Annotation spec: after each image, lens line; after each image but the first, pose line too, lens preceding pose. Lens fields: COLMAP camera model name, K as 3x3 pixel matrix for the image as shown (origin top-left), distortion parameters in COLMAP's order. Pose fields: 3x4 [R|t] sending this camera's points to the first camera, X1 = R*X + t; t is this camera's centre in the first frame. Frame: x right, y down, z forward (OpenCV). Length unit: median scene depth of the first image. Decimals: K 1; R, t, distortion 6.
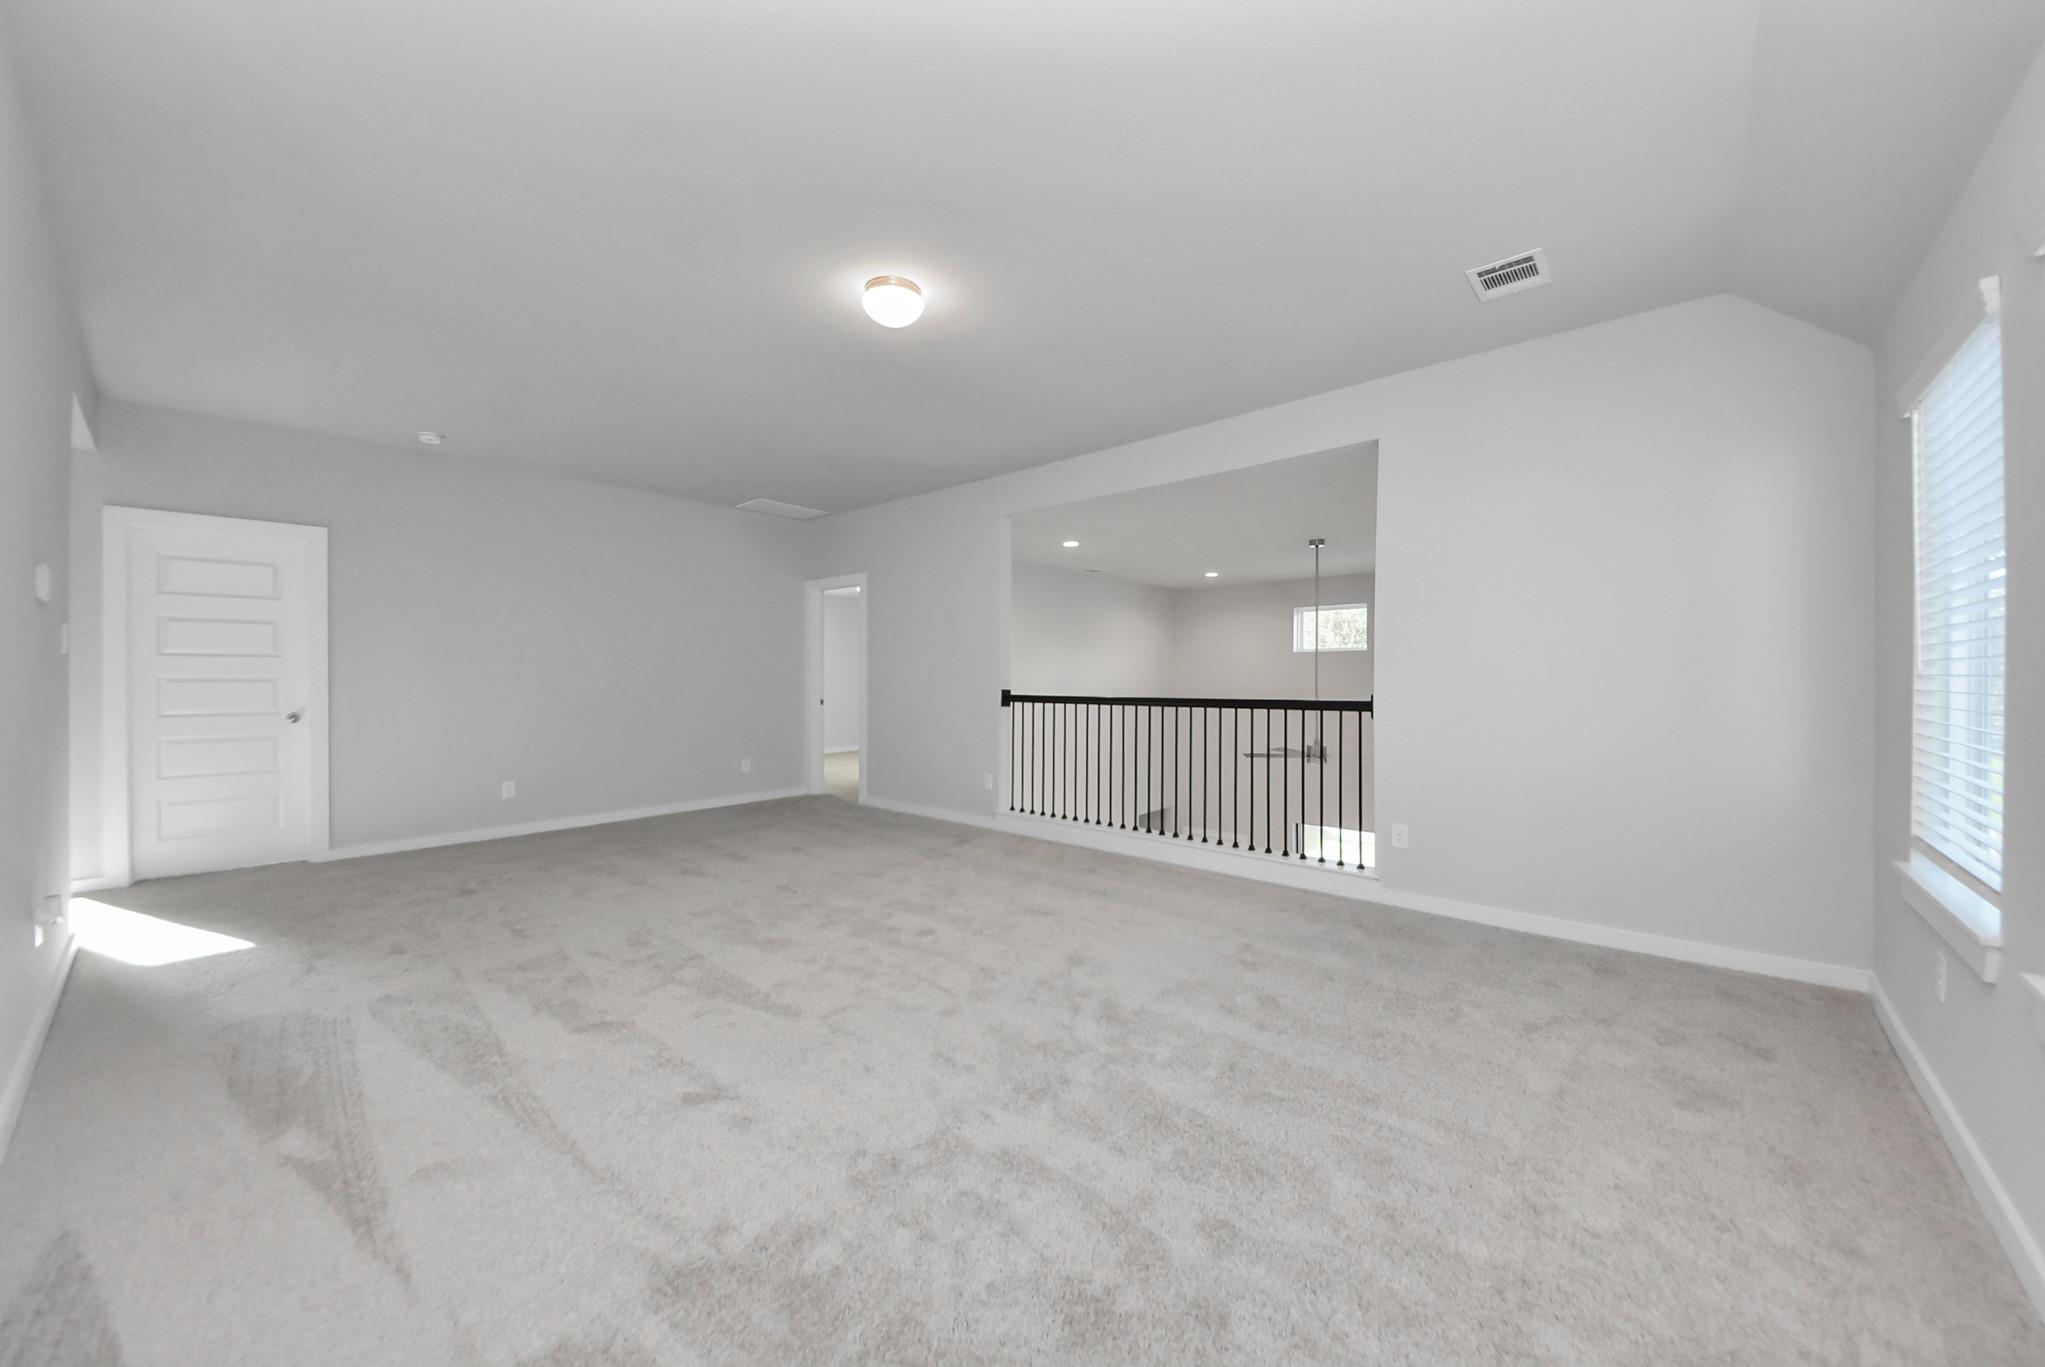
lens RADIAL K [[733.0, 0, 1040.8], [0, 733.0, 682.3], [0, 0, 1]] dist [0.004412, -0.002042]
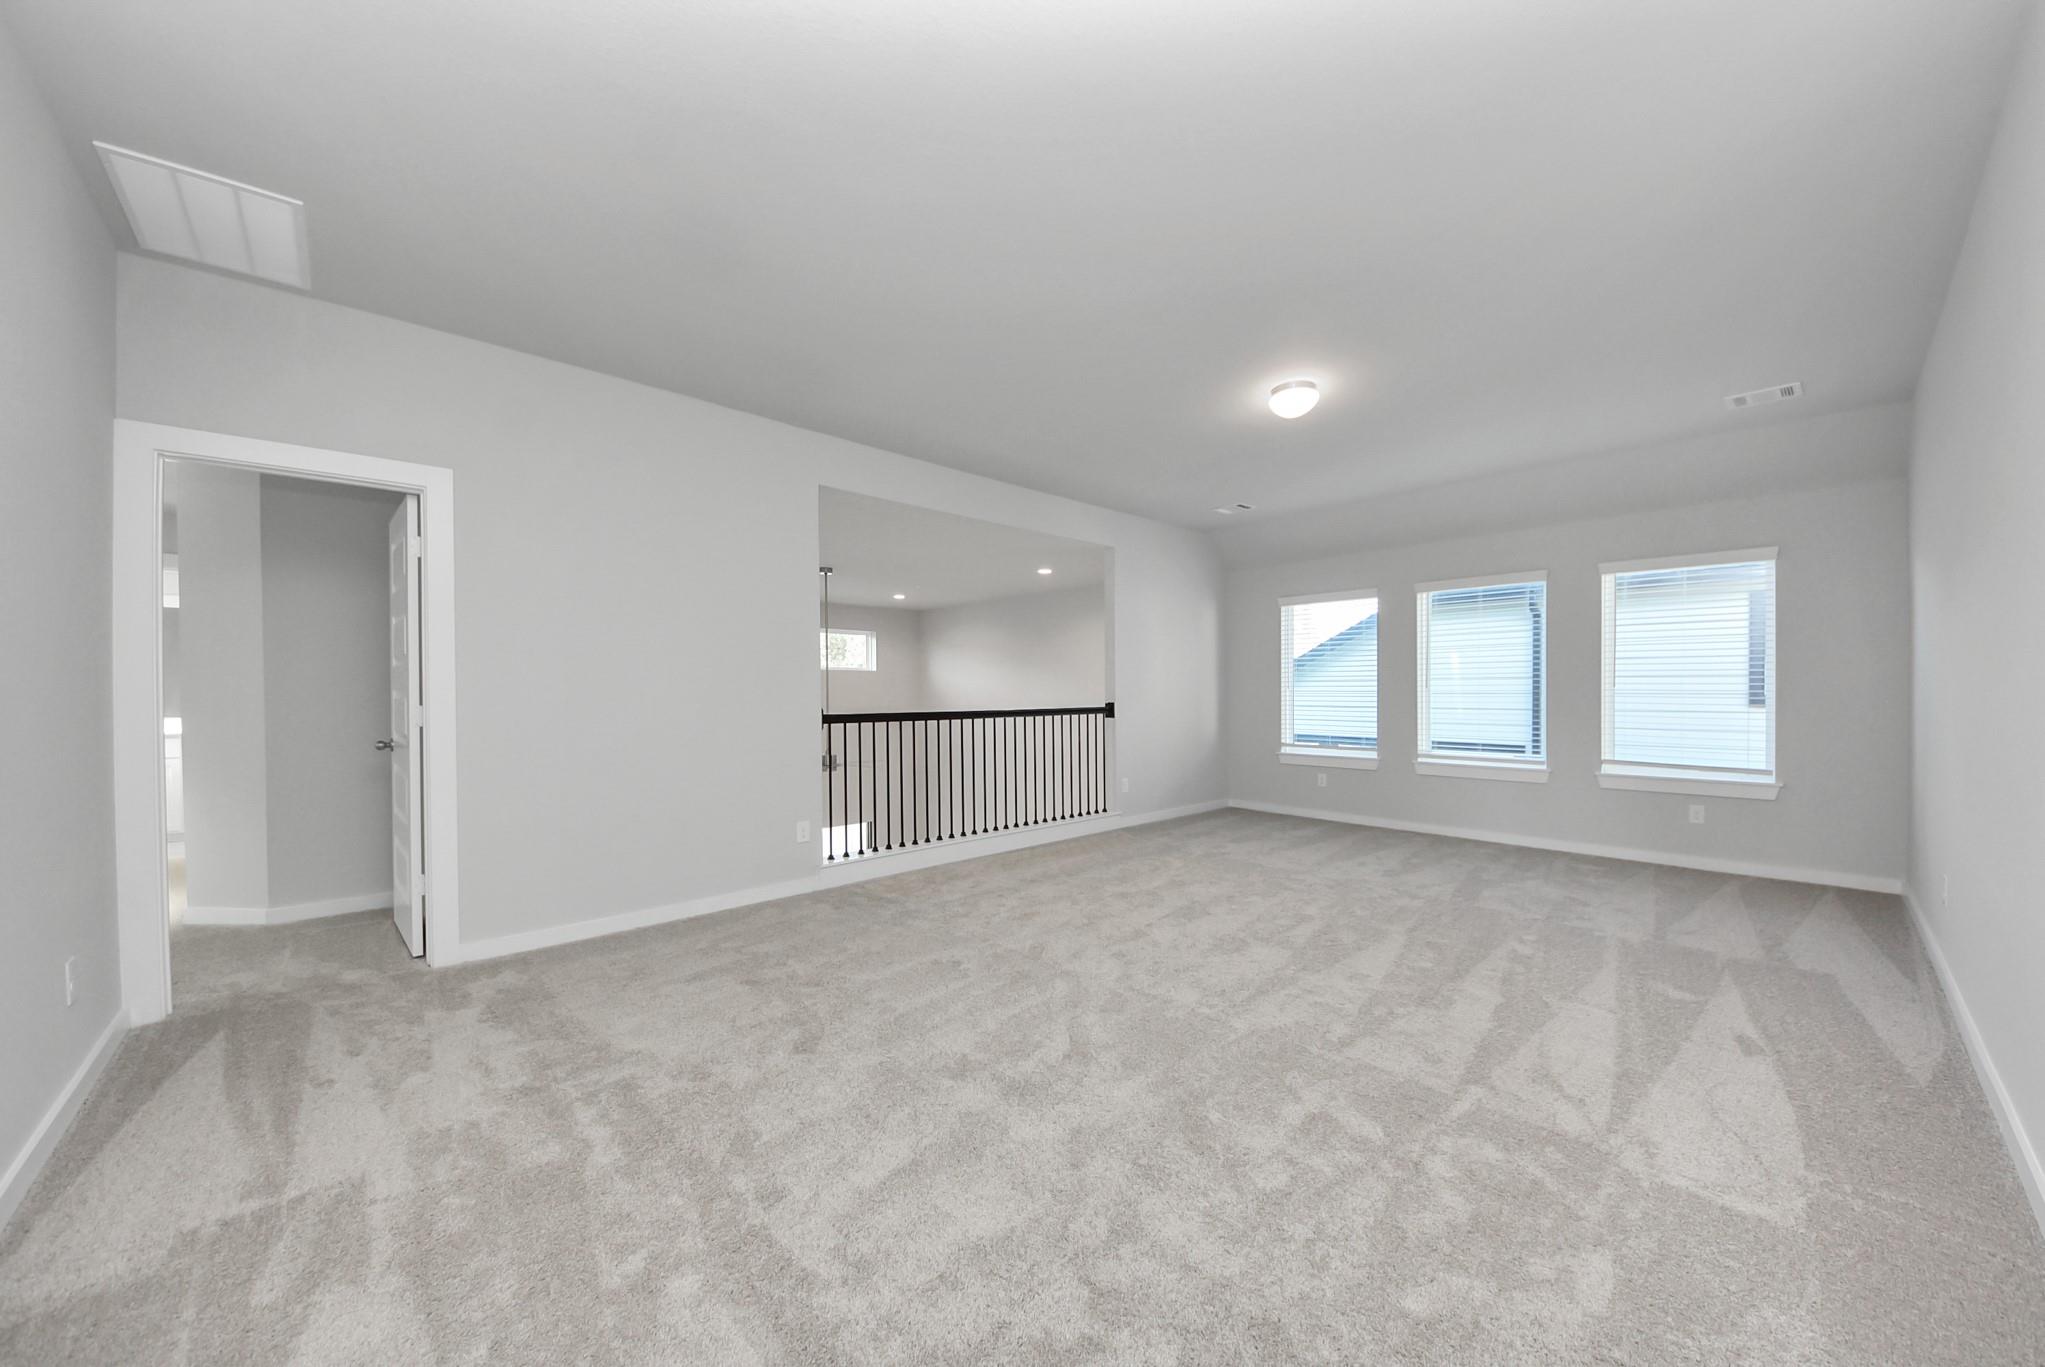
lens RADIAL K [[733.0, 0, 1032.1], [0, 733.0, 687.9], [0, 0, 1]] dist [0.004412, -0.002042]
pose [[0.120390, 0.003164, 0.992722, -0.676180], [0.013074, 0.999903, -0.004772, -0.005299], [-0.992641, 0.013553, 0.120337, 0.563843]]
